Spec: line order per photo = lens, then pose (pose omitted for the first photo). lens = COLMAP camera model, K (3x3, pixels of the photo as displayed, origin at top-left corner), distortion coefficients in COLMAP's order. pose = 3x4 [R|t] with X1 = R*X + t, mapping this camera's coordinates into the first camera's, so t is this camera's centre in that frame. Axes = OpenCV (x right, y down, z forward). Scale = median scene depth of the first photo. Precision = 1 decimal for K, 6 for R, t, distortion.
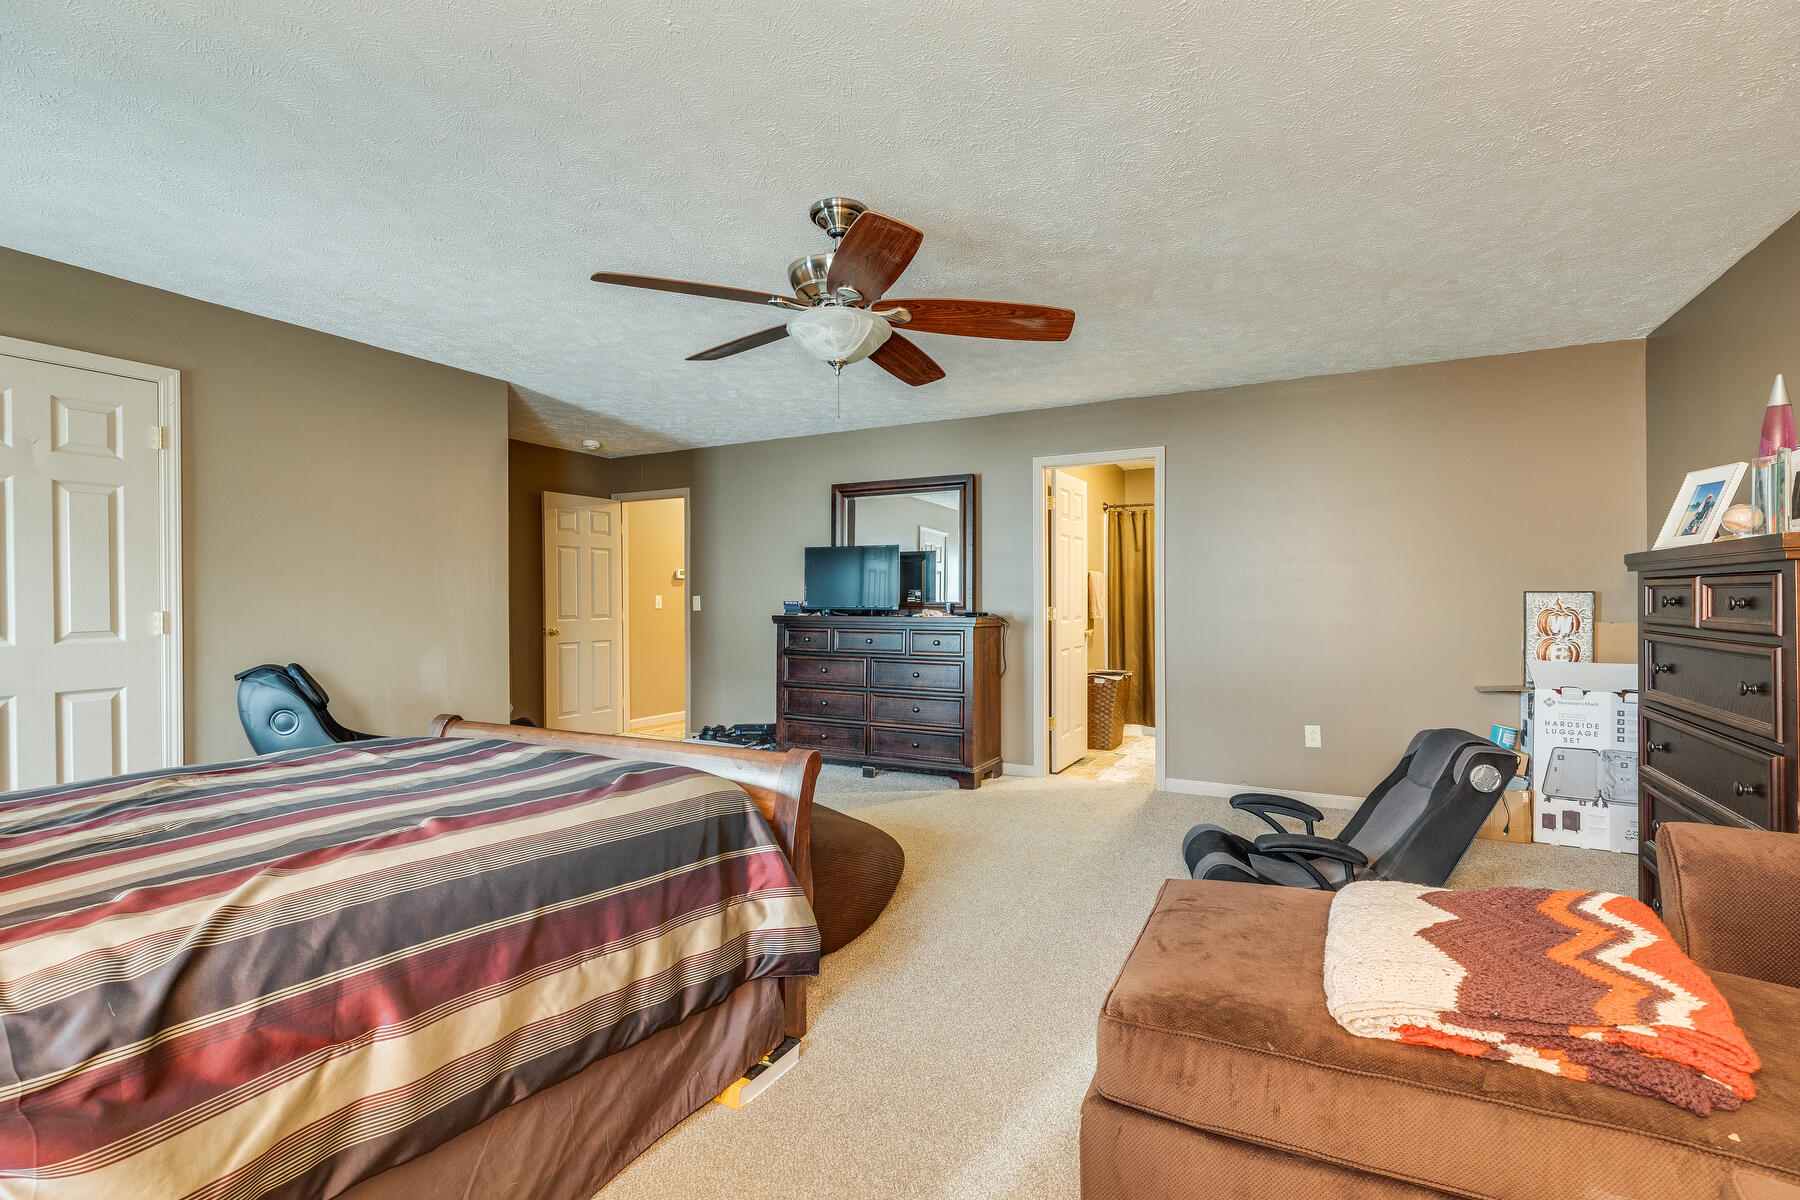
lens RADIAL K [[805.3, 0, 899.2], [0, 805.3, 595.6], [0, 0, 1]] dist [0.012063, 0.000069]
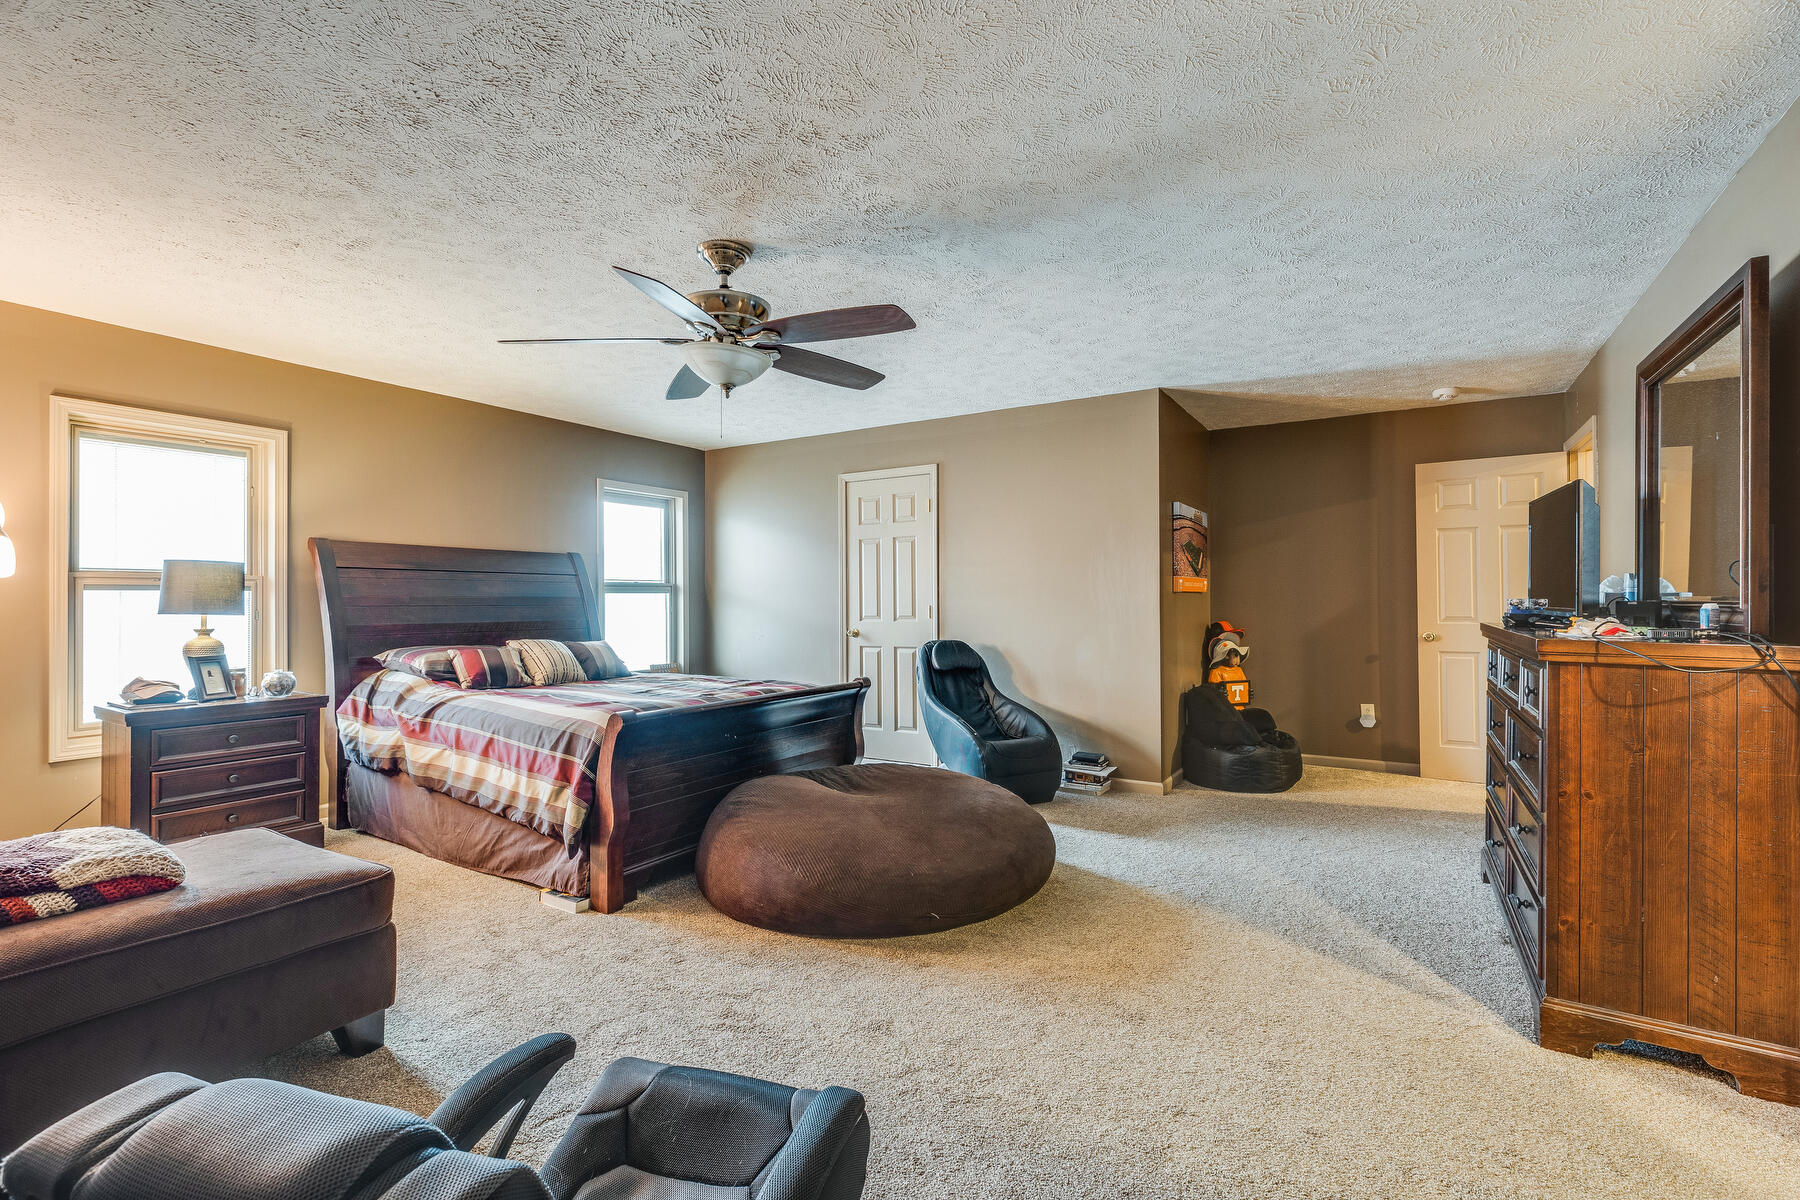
lens RADIAL K [[805.3, 0, 899.2], [0, 805.3, 595.6], [0, 0, 1]] dist [0.012063, 0.000069]
pose [[-0.067358, -0.001512, -0.997728, 0.880326], [0.009890, 0.999949, -0.002183, 0.001103], [0.997680, -0.010015, -0.067340, 1.139544]]
